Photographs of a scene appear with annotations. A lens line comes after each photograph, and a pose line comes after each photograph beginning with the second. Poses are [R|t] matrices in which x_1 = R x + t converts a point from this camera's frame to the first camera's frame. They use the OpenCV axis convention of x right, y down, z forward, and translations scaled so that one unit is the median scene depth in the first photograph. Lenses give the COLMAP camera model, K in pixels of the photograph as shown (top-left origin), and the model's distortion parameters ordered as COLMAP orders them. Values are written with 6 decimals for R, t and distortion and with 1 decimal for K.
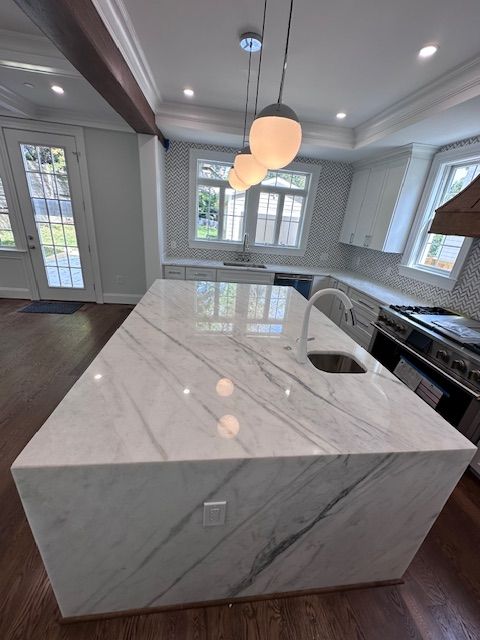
lens RADIAL K [[256.3, 0, 240.0], [0, 256.3, 320.0], [0, 0, 1]] dist [0.002195, -0.000173]
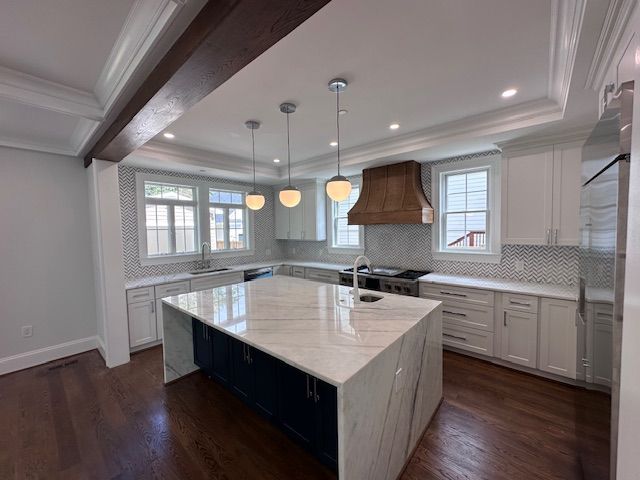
lens RADIAL K [[256.3, 0, 320.0], [0, 256.3, 240.0], [0, 0, 1]] dist [0.002195, -0.000173]
pose [[0.730480, -0.134709, 0.669517, -0.424143], [0.331758, 0.926901, -0.175472, -0.001725], [-0.596938, 0.350296, 0.721773, -0.079774]]
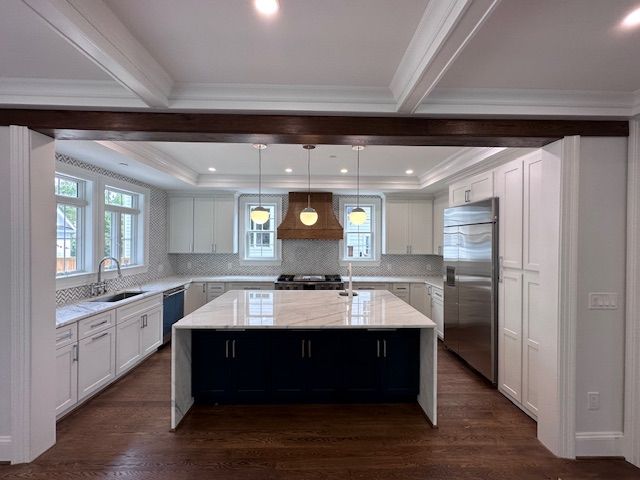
lens RADIAL K [[265.6, 0, 320.0], [0, 265.6, 240.0], [0, 0, 1]] dist [0.002594, 0.000387]
pose [[0.090944, -0.092375, 0.991562, -0.898613], [0.372633, 0.926513, 0.052138, -0.231843], [-0.923512, 0.364747, 0.118683, 0.338206]]
